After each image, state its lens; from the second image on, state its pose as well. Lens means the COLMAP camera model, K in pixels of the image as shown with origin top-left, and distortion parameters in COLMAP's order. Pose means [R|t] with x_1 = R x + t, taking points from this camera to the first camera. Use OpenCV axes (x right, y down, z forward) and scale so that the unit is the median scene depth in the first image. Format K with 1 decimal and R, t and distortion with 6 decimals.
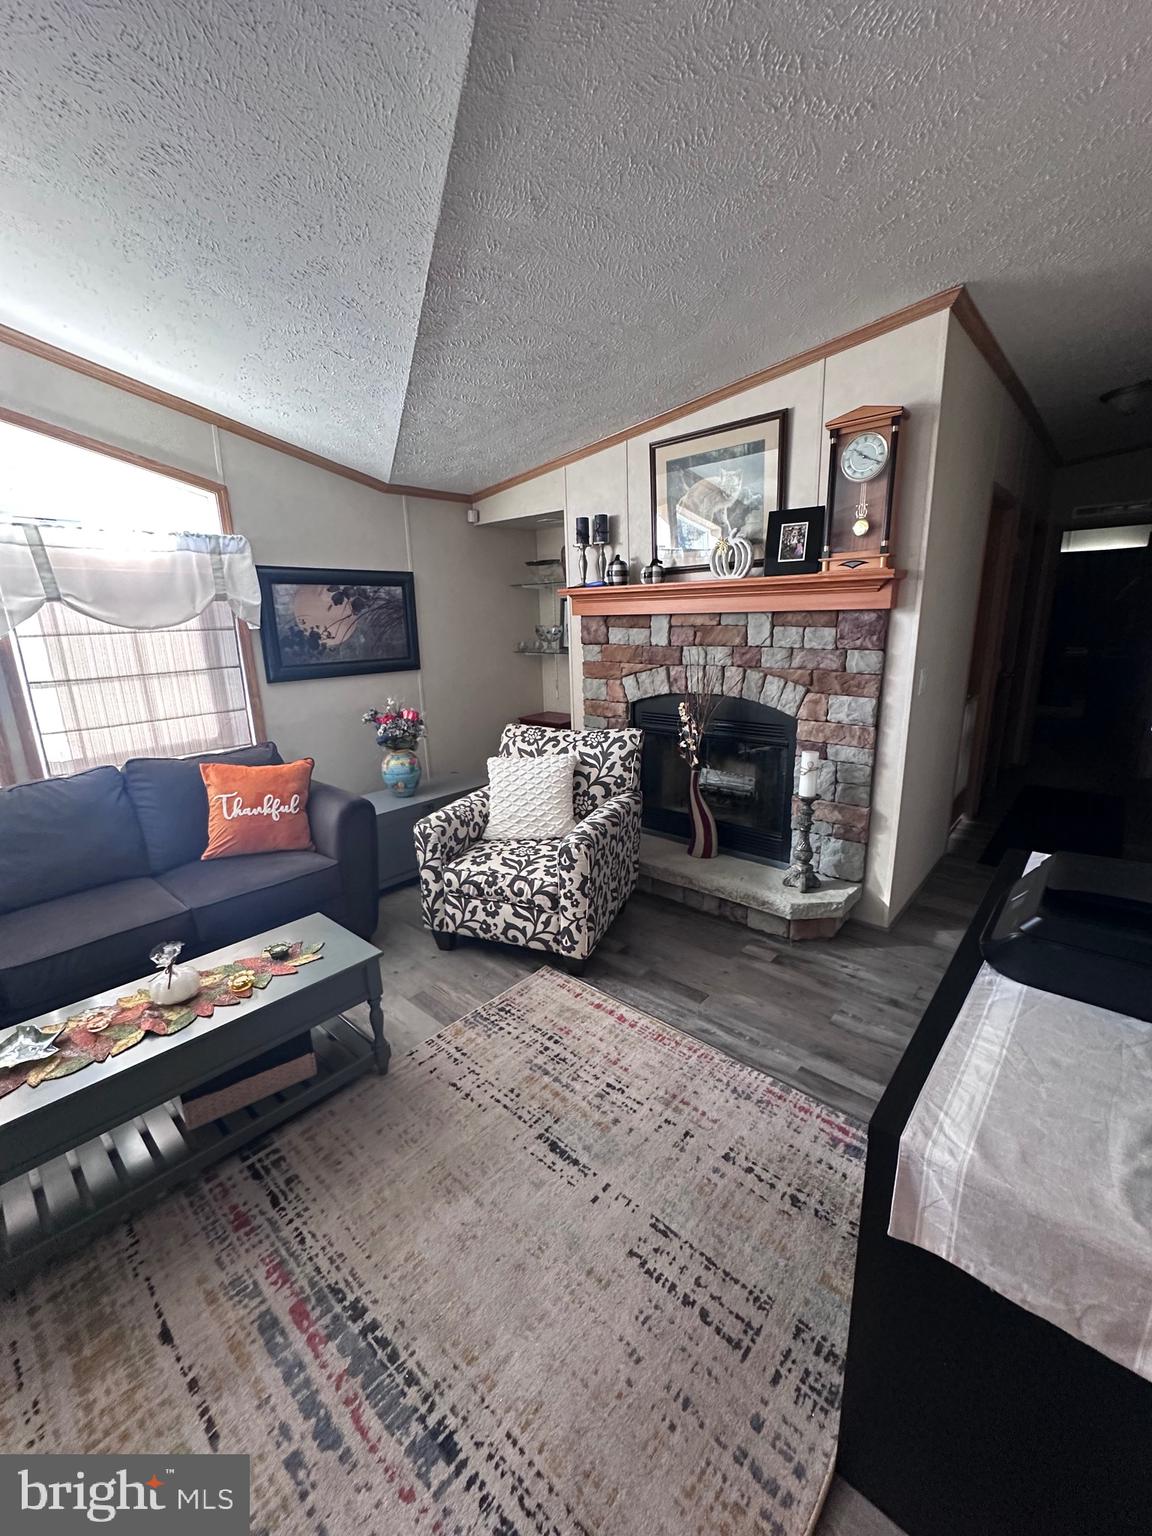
lens RADIAL K [[613.0, 0, 576.0], [0, 613.0, 767.5], [0, 0, 1]] dist [-0.001644, 0.000430]
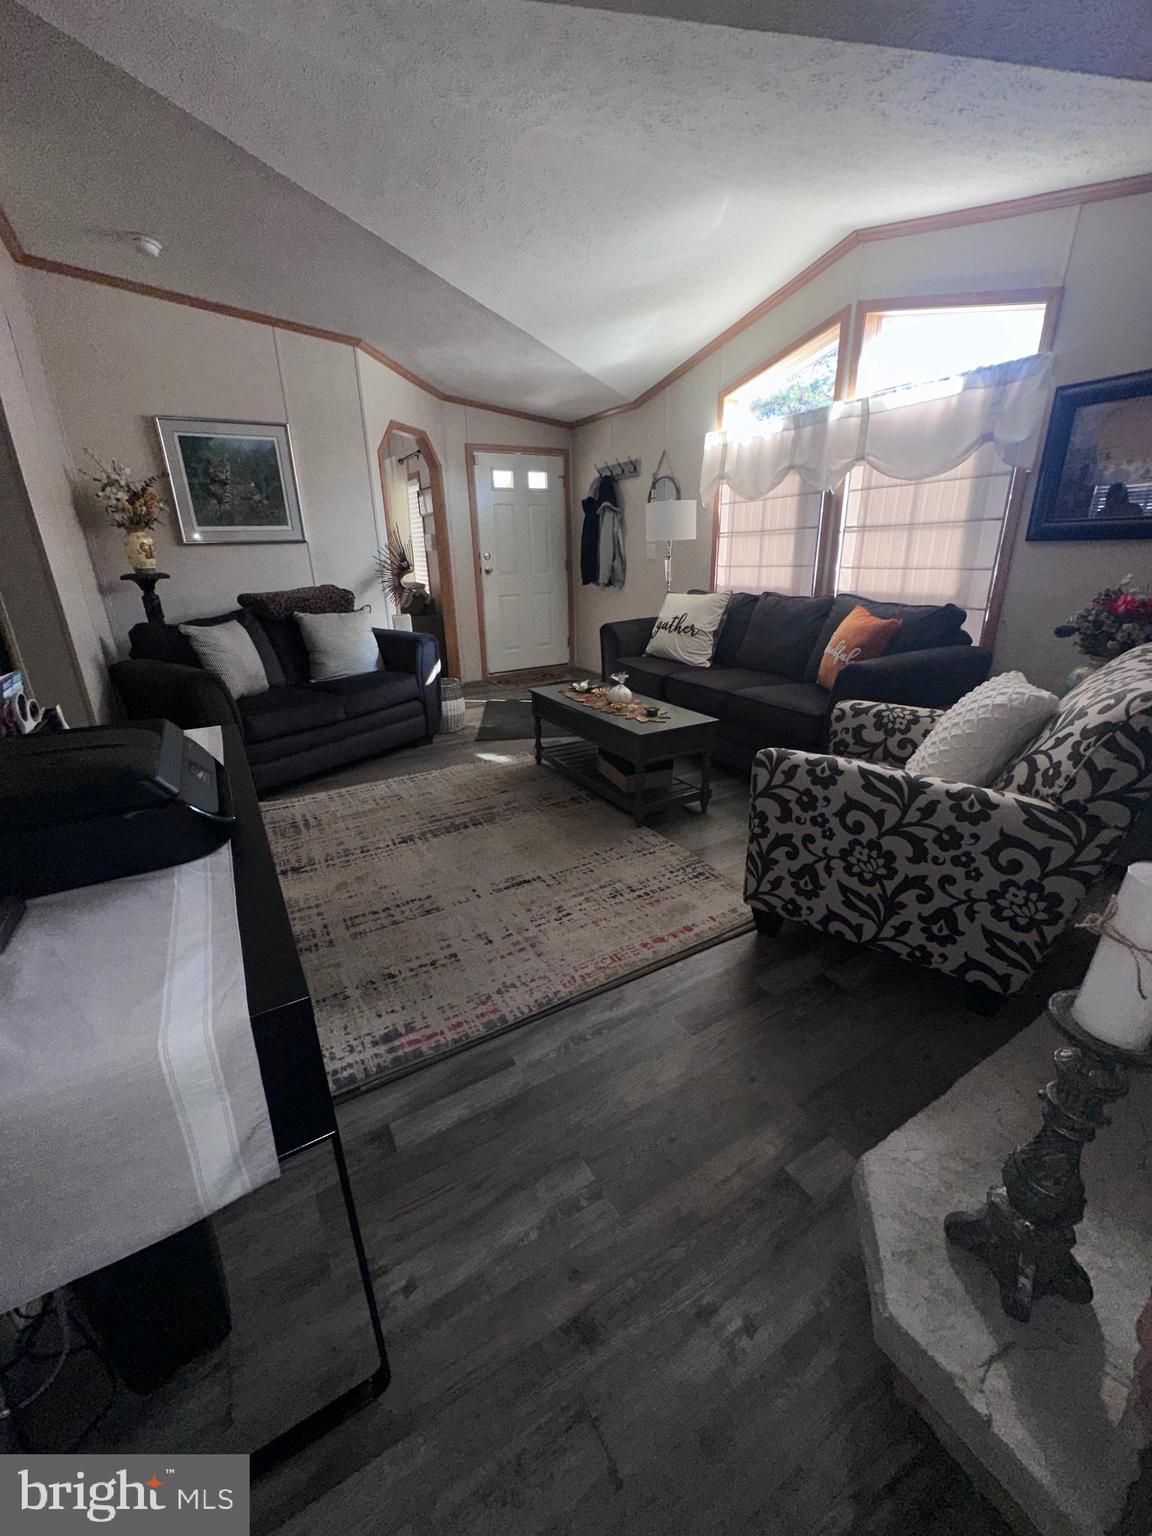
lens RADIAL K [[613.0, 0, 573.3], [0, 613.0, 767.2], [0, 0, 1]] dist [-0.001644, 0.000430]
pose [[-0.310755, 0.355029, -0.881695, 0.674160], [-0.191791, 0.885119, 0.424005, -0.124311], [0.930939, 0.300863, -0.206964, 0.855535]]
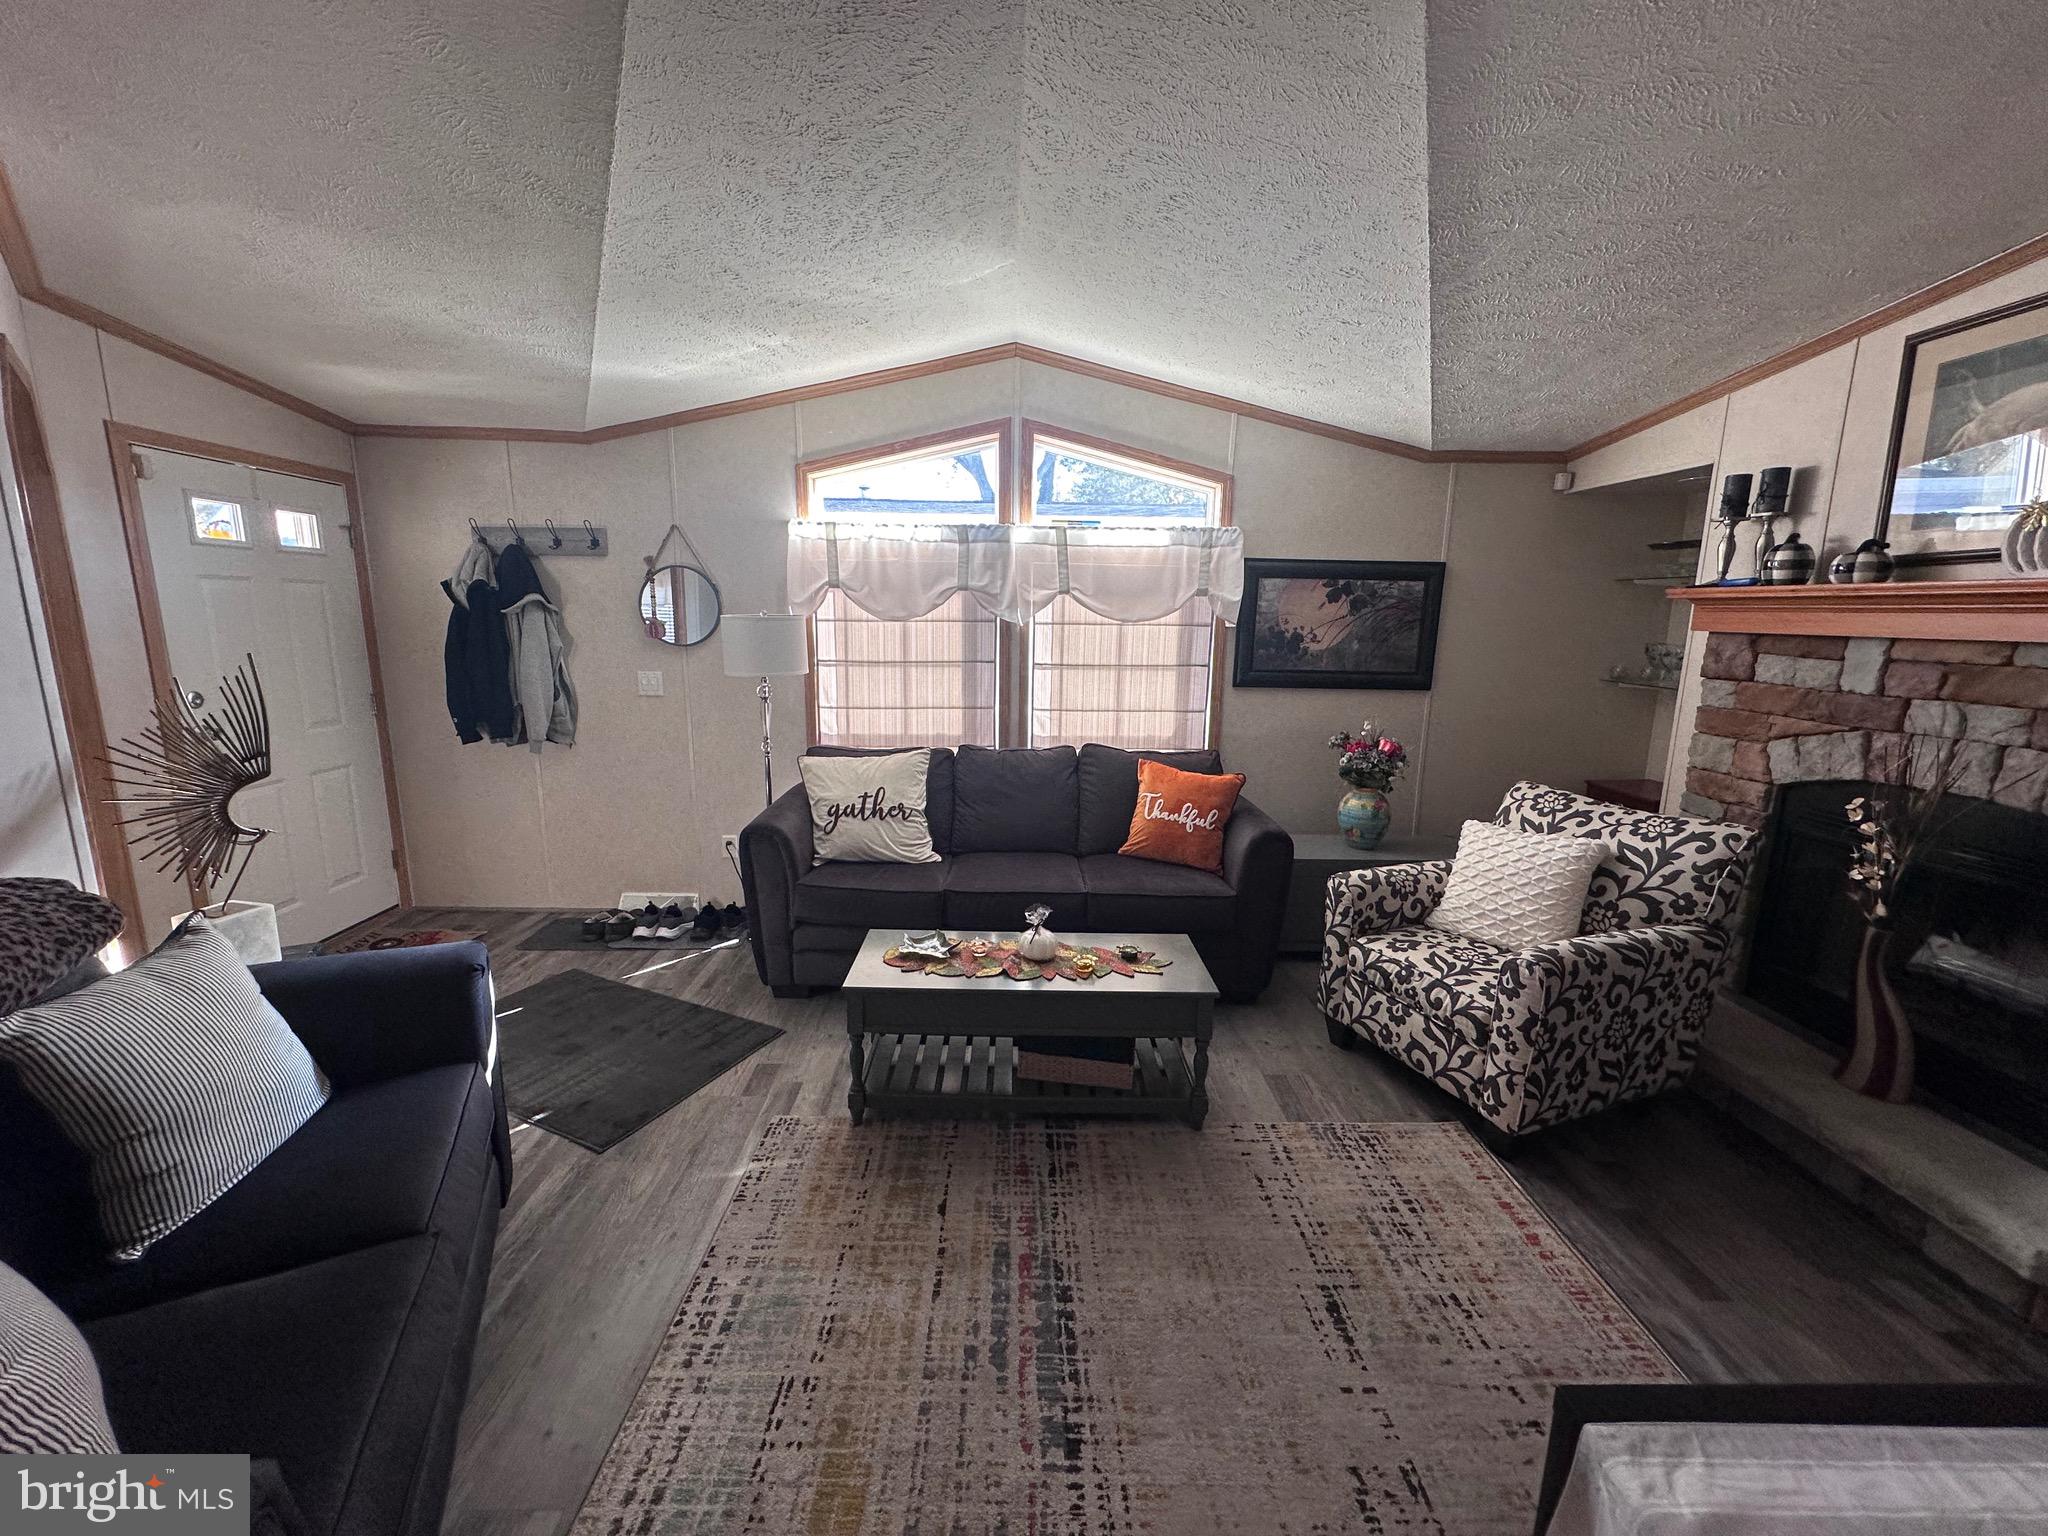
lens RADIAL K [[817.3, 0, 1022.5], [0, 817.3, 769.4], [0, 0, 1]] dist [-0.001644, 0.000430]
pose [[0.676491, 0.174974, -0.715363, 0.209094], [-0.209818, 0.976900, 0.040528, -0.003037], [0.705929, 0.122679, 0.697577, -0.052341]]
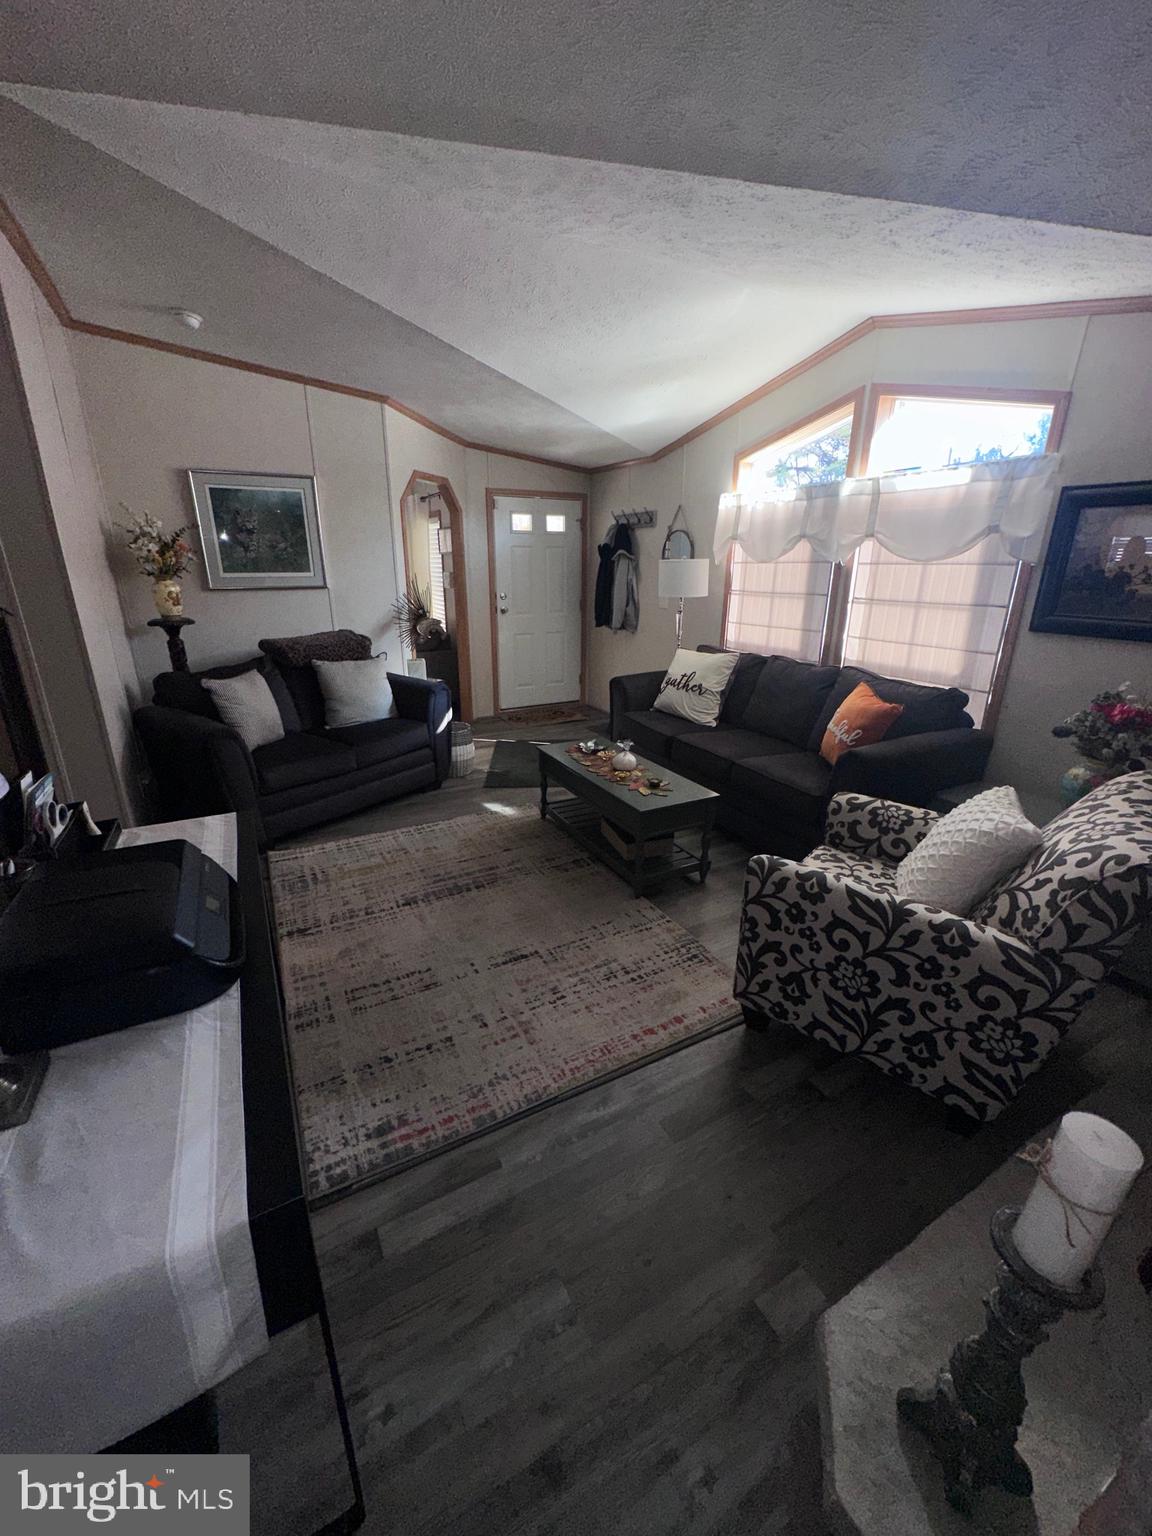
lens RADIAL K [[613.0, 0, 573.5], [0, 613.0, 767.4], [0, 0, 1]] dist [-0.001644, 0.000430]
pose [[-0.339089, 0.328122, -0.881677, 0.657114], [-0.218634, 0.884055, 0.413093, -0.227920], [0.914996, 0.332840, -0.228035, 0.840062]]
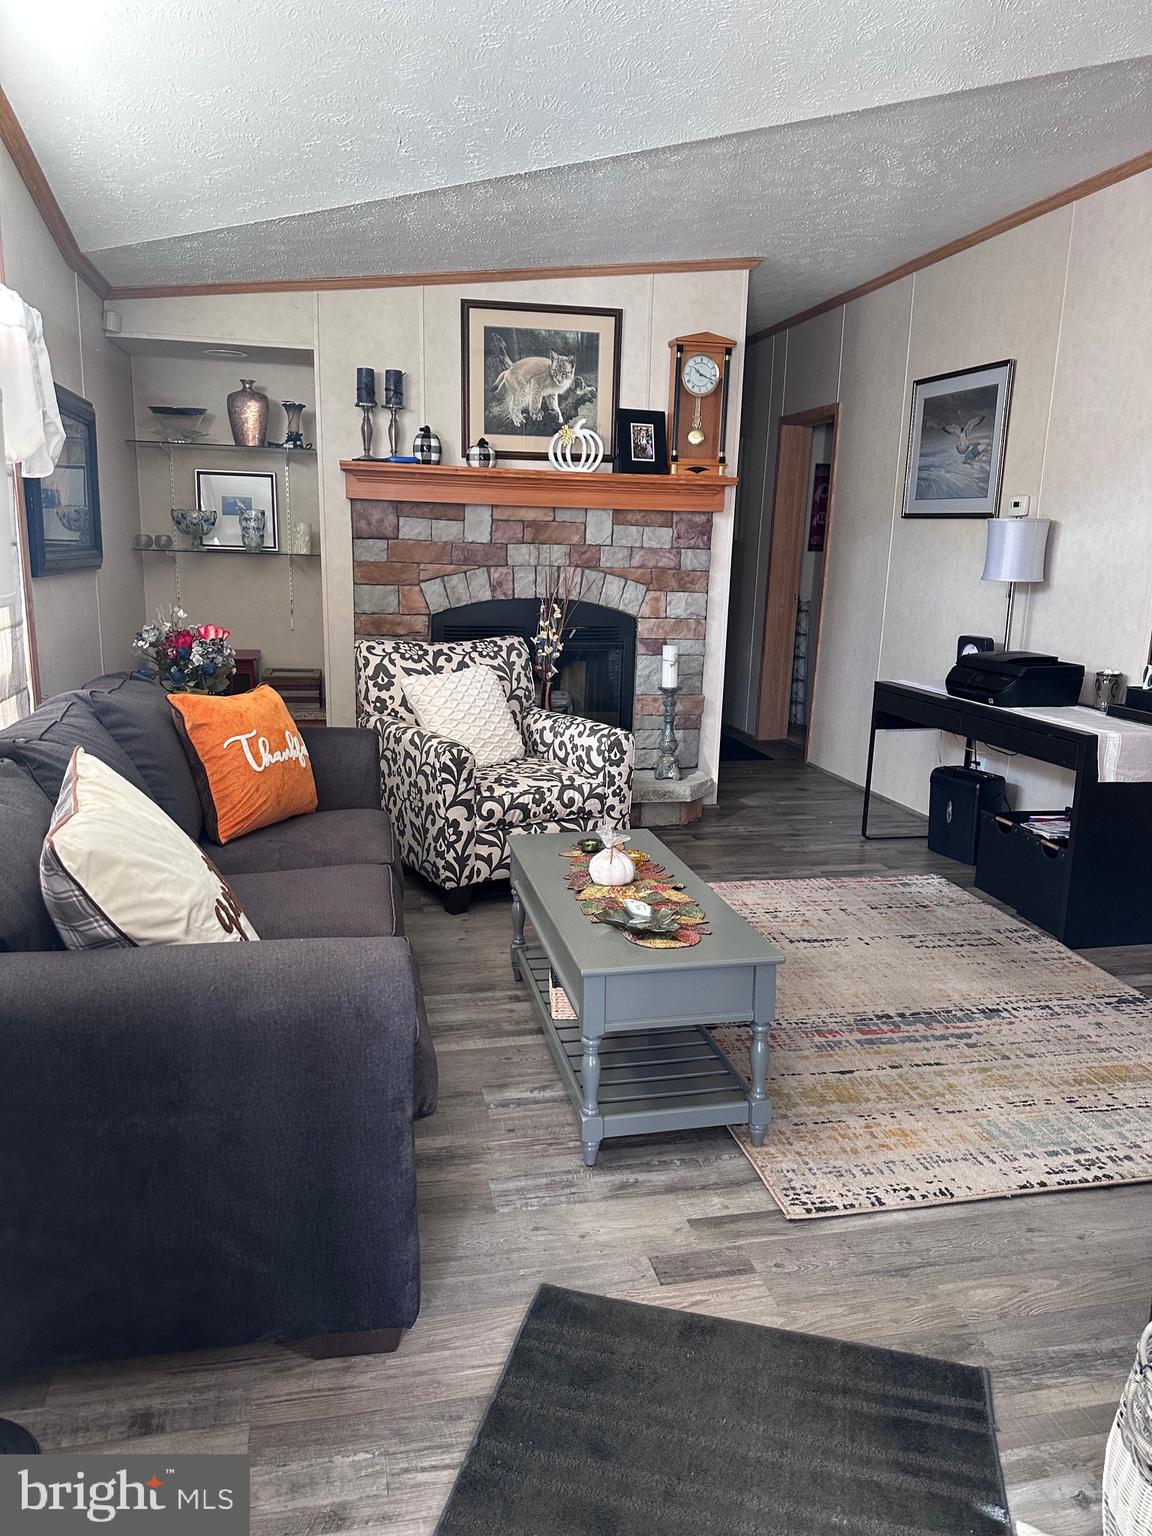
lens RADIAL K [[1070.4, 0, 565.8], [0, 1070.4, 784.6], [0, 0, 1]] dist [0.083862, -0.106949]
pose [[0.592961, -0.136514, 0.793575, -1.275361], [0.156528, 0.986266, 0.052704, 0.089378], [-0.789871, 0.092965, 0.606186, 0.048724]]
